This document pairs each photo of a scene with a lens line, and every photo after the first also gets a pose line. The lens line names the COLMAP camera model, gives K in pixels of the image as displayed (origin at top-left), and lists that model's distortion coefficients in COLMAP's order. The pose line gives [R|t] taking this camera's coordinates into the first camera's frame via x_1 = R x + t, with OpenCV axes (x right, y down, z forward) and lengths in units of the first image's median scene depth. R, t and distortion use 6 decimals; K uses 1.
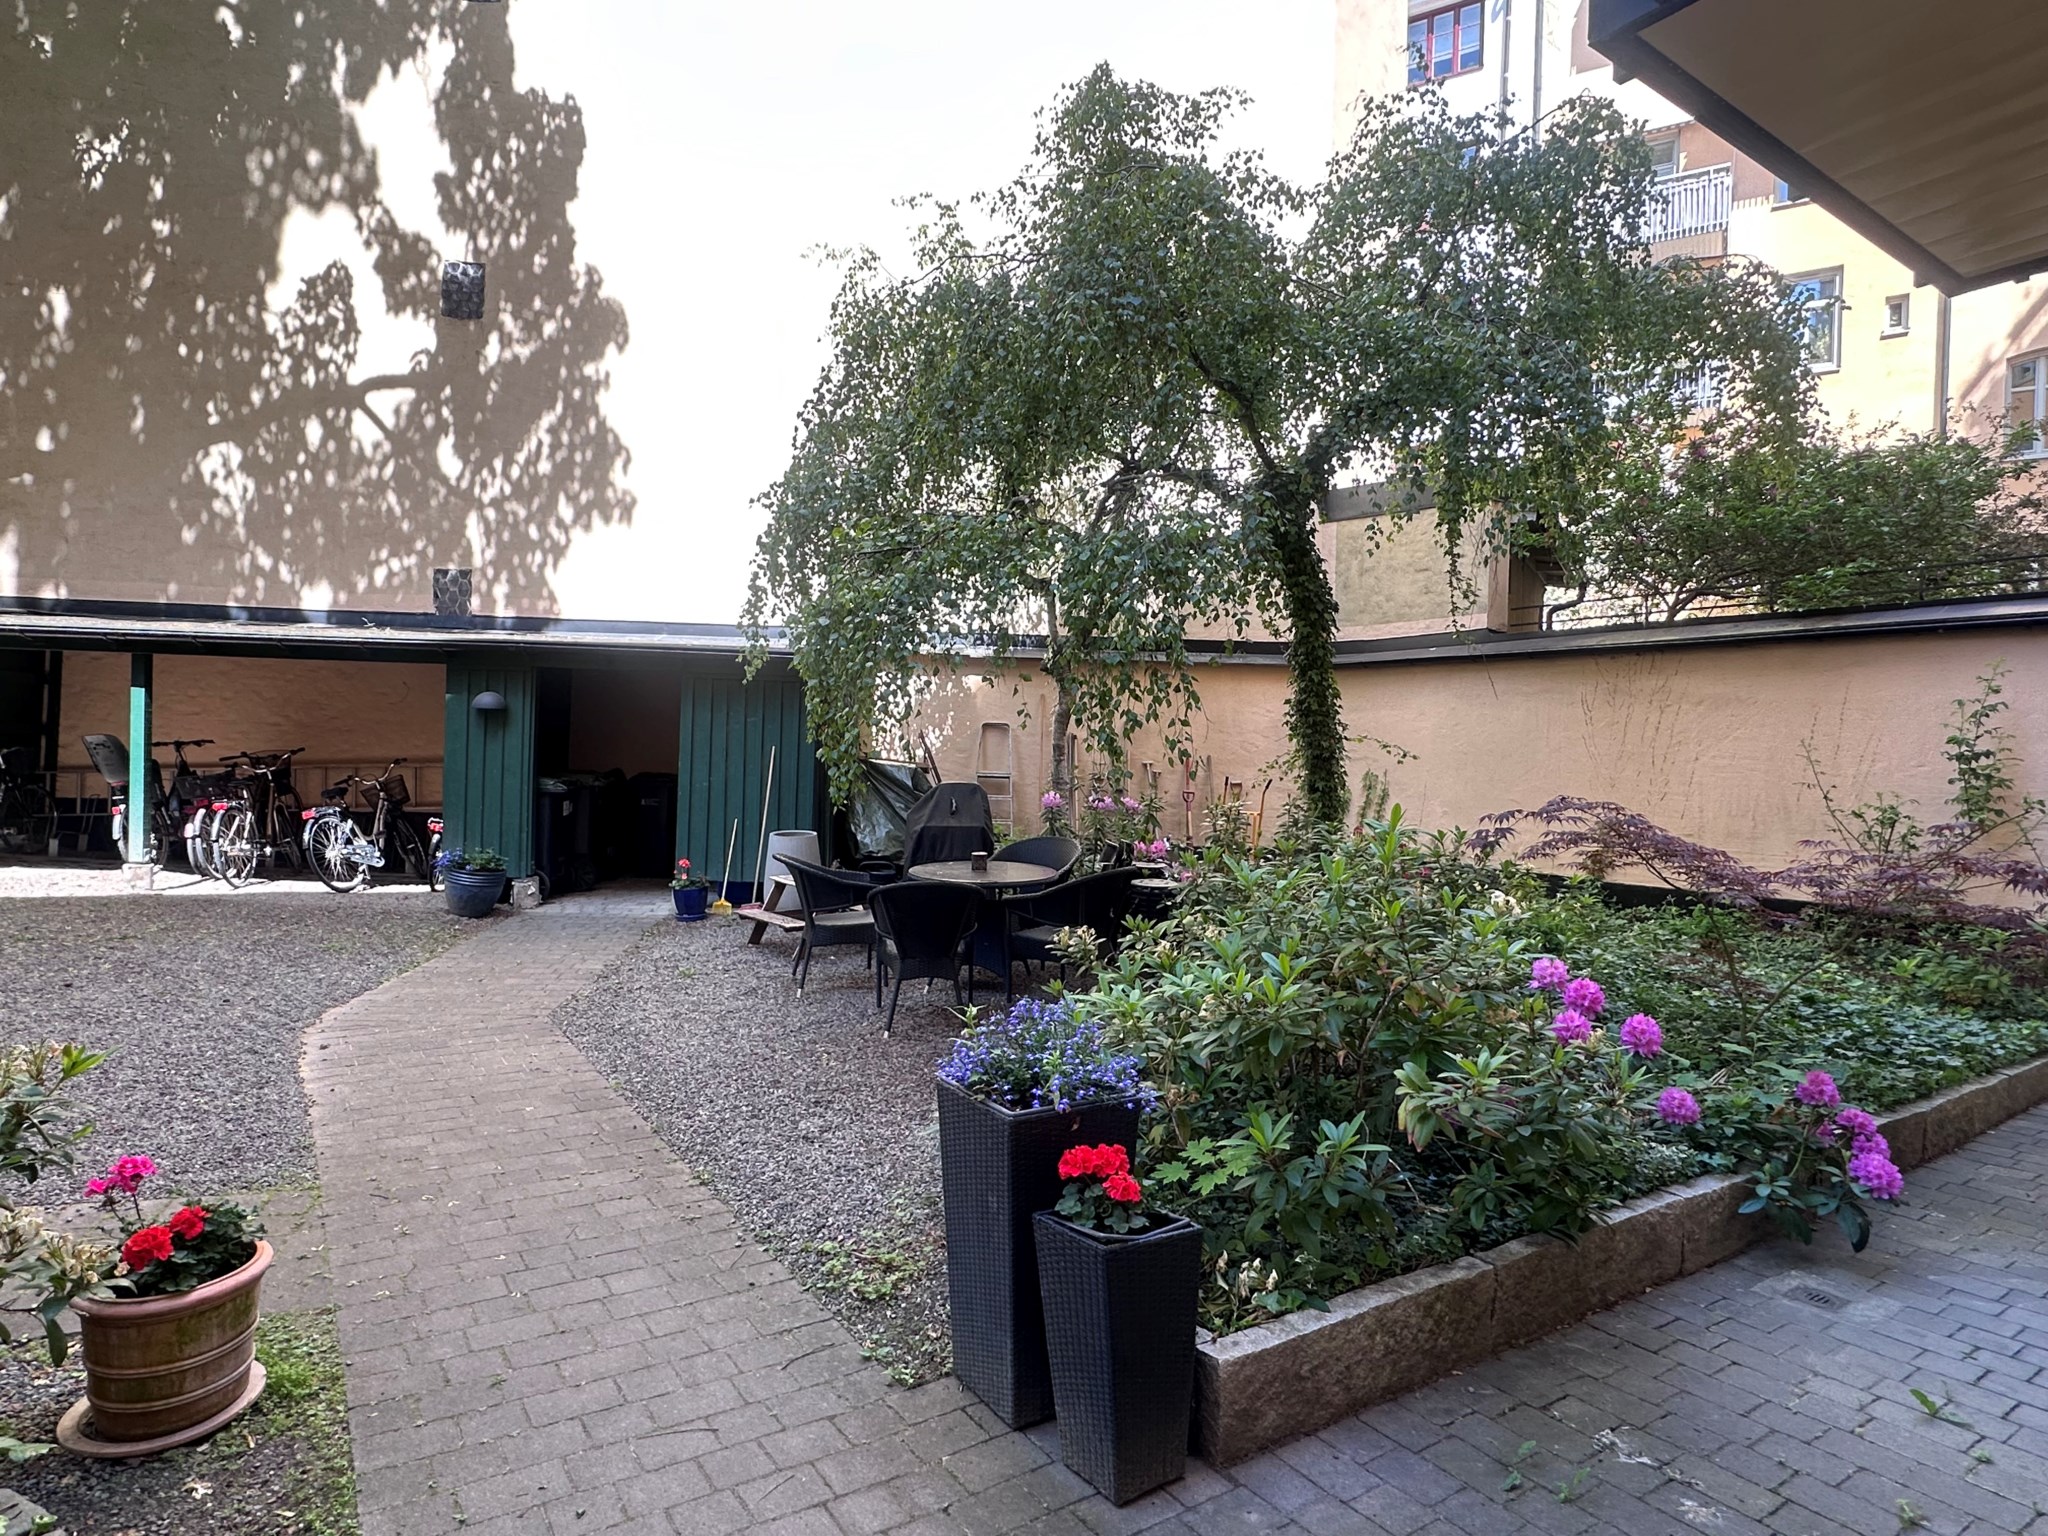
lens RADIAL K [[1147.2, 0, 1021.8], [0, 1147.2, 769.0], [0, 0, 1]] dist [-0.002760, -0.000551]
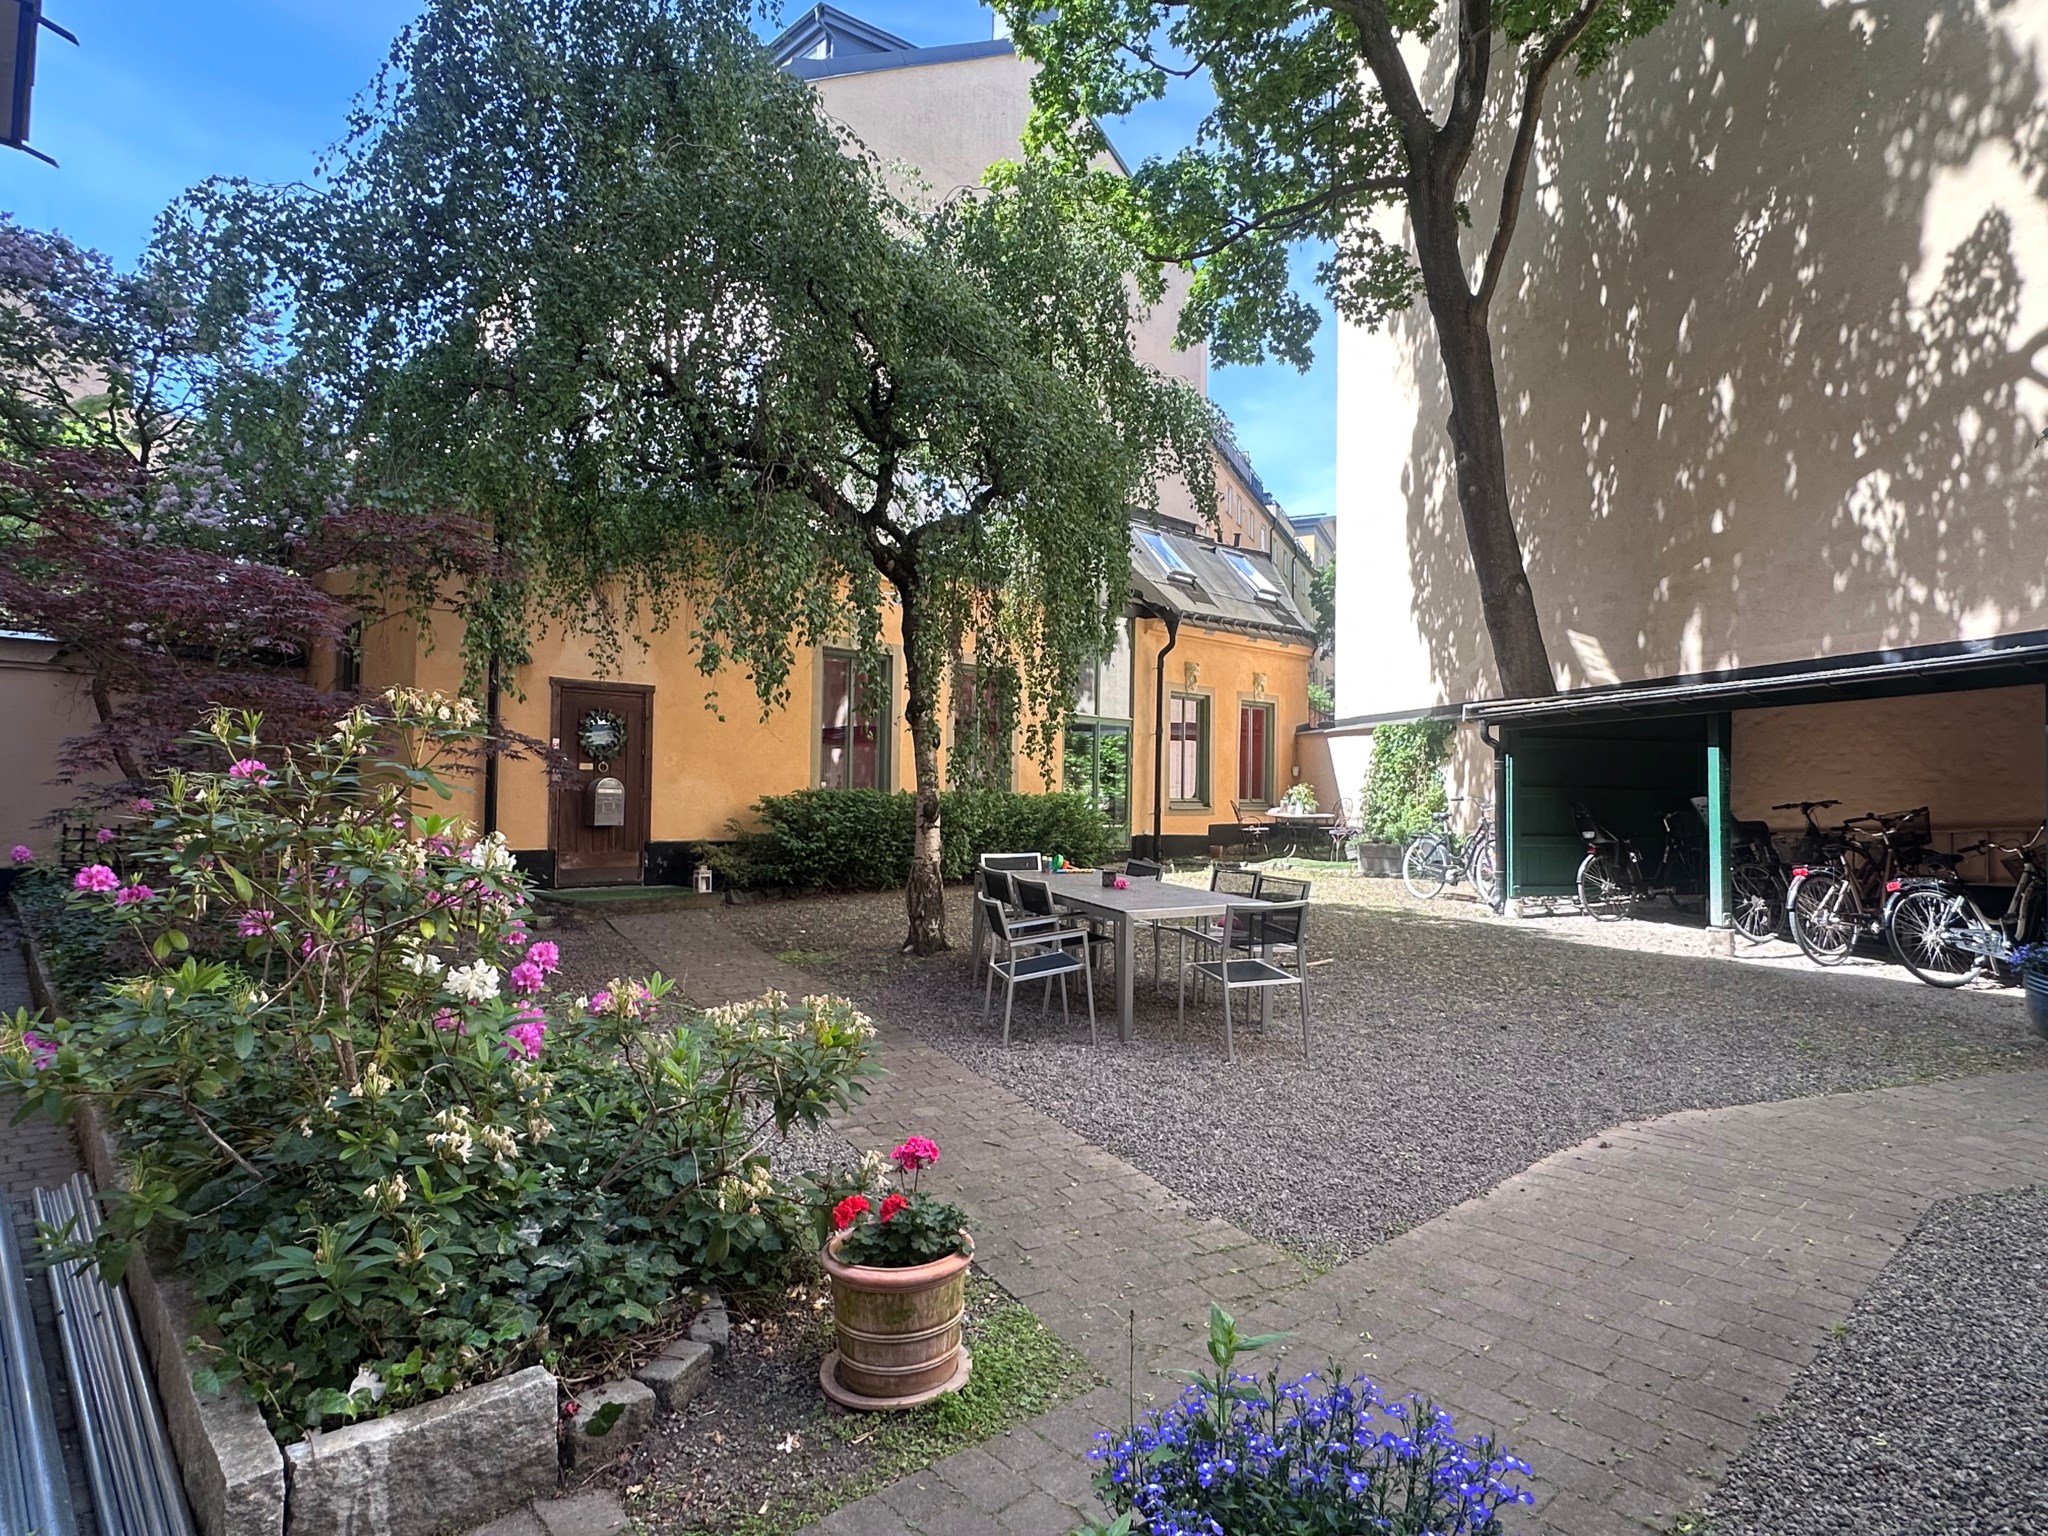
lens RADIAL K [[1147.2, 0, 1022.3], [0, 1147.2, 768.1], [0, 0, 1]] dist [-0.002760, -0.000551]
pose [[0.140136, -0.056112, -0.988541, 0.089794], [-0.011132, 0.998240, -0.058241, 0.008226], [0.990070, 0.019166, 0.139265, 0.214418]]
